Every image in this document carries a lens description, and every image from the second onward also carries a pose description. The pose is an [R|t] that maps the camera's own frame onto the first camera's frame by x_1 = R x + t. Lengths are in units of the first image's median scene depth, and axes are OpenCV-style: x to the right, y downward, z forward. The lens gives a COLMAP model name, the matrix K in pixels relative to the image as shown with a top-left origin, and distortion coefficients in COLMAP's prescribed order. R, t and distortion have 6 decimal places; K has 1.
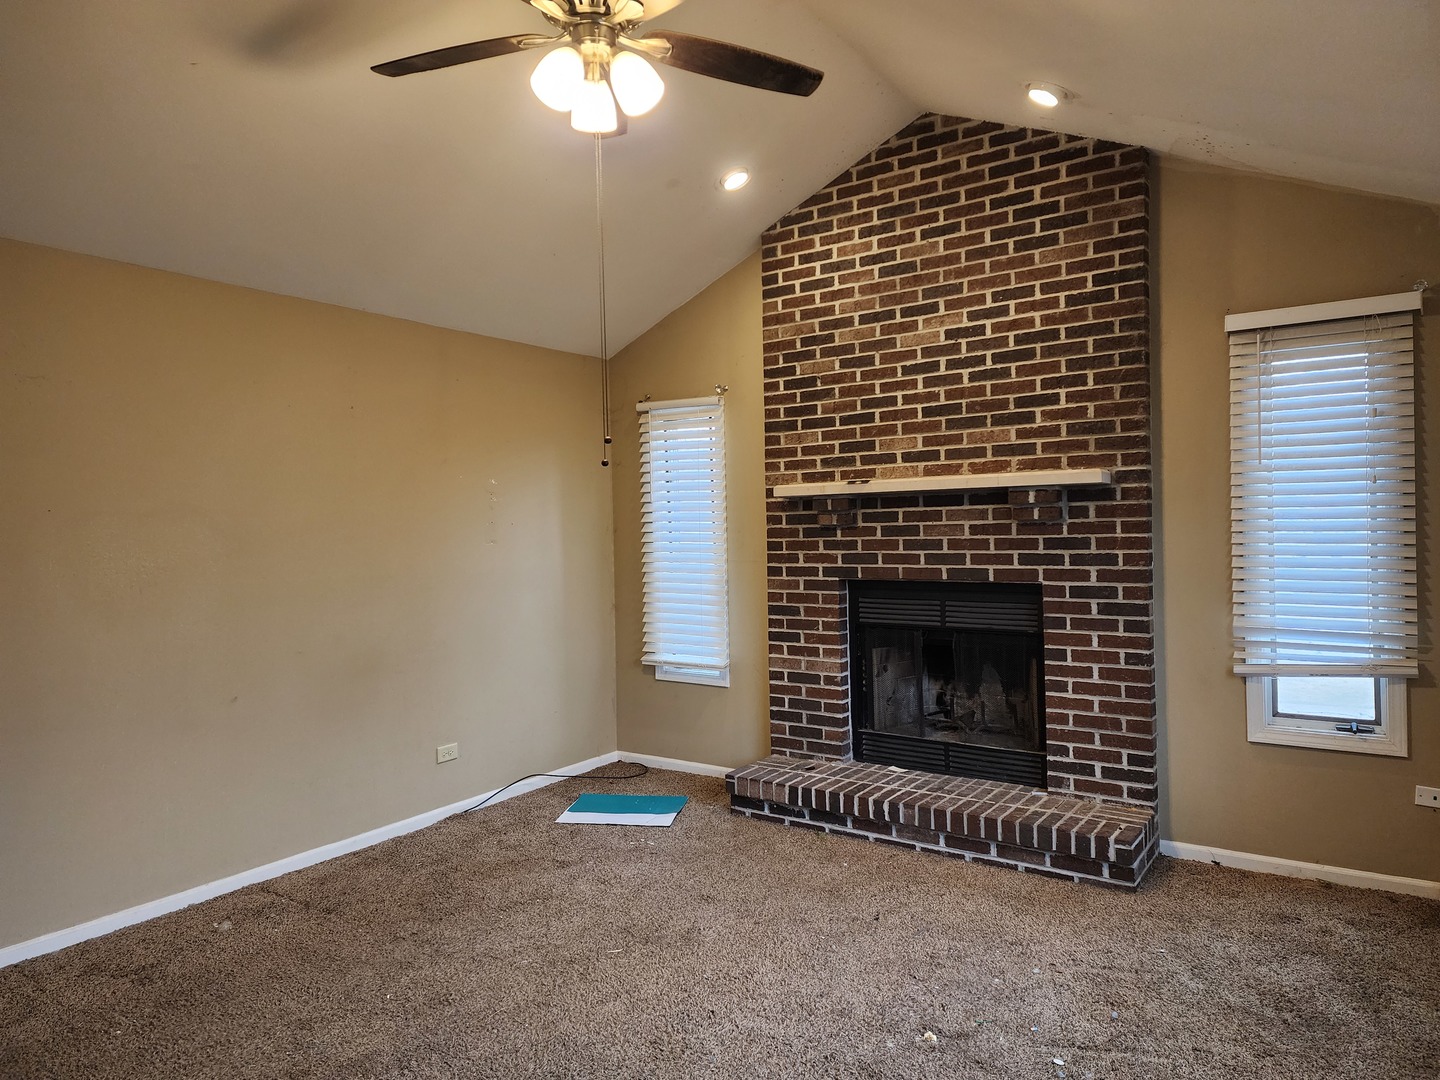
lens RADIAL K [[958.9, 0, 720.0], [0, 958.9, 540.0], [0, 0, 1]] dist [0.146917, -0.136848]
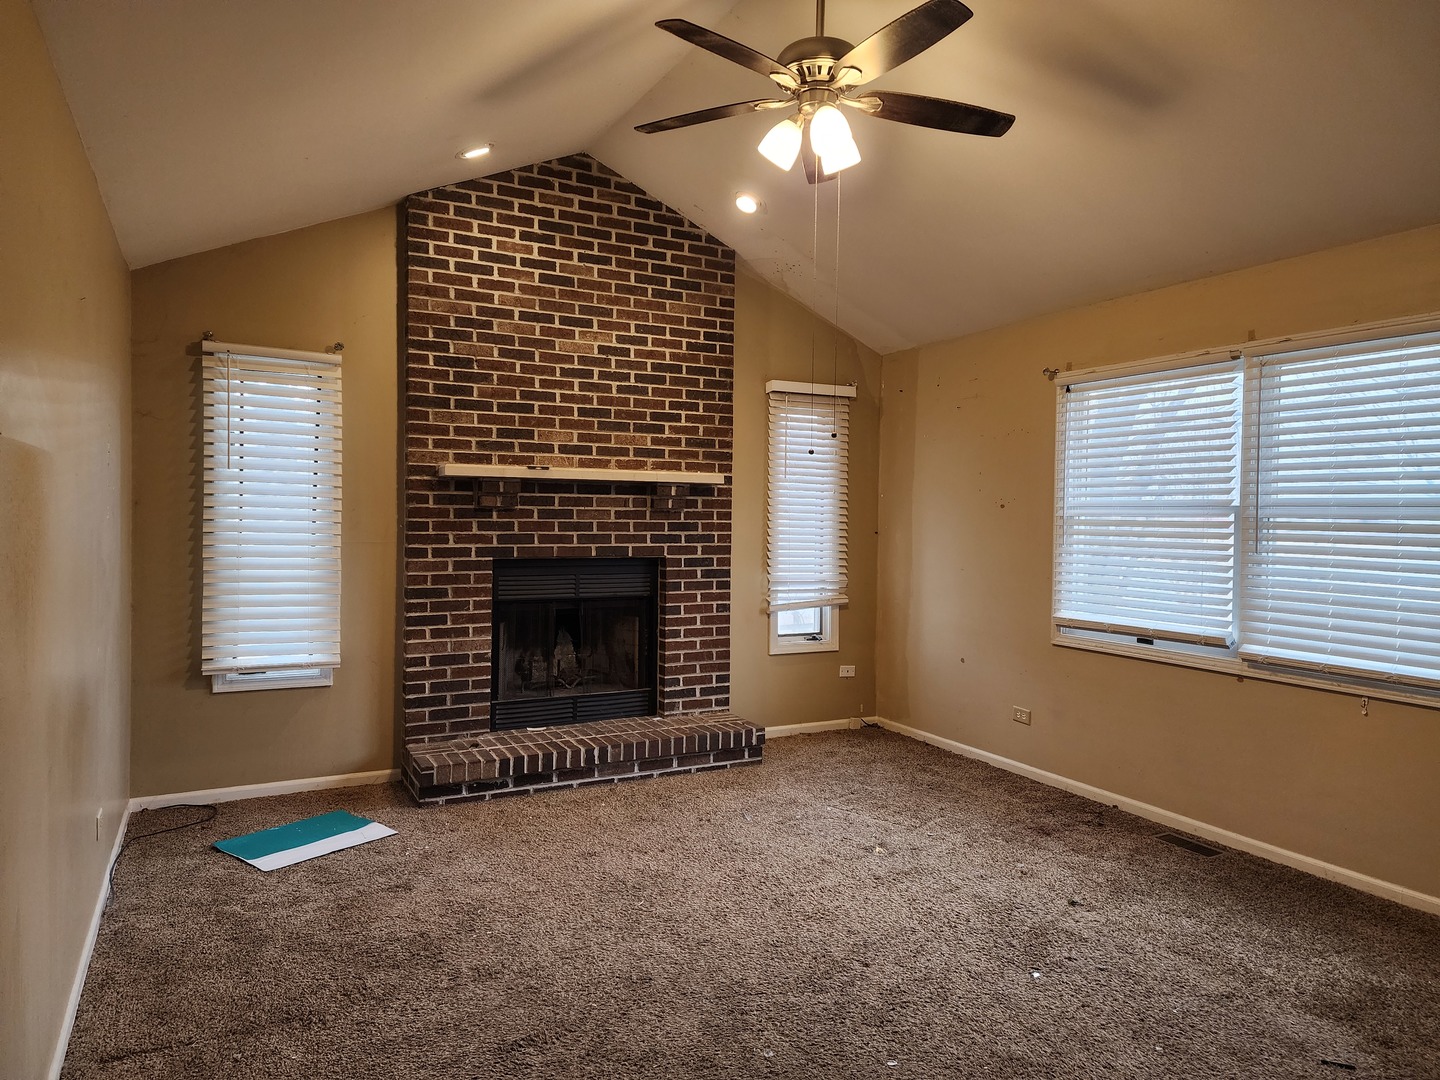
lens RADIAL K [[958.9, 0, 720.0], [0, 958.9, 540.0], [0, 0, 1]] dist [0.146917, -0.136848]
pose [[0.470891, -0.000024, 0.882191, -0.723256], [-0.009888, 0.999937, 0.005305, 0.013116], [-0.882136, -0.011221, 0.470861, 0.307786]]
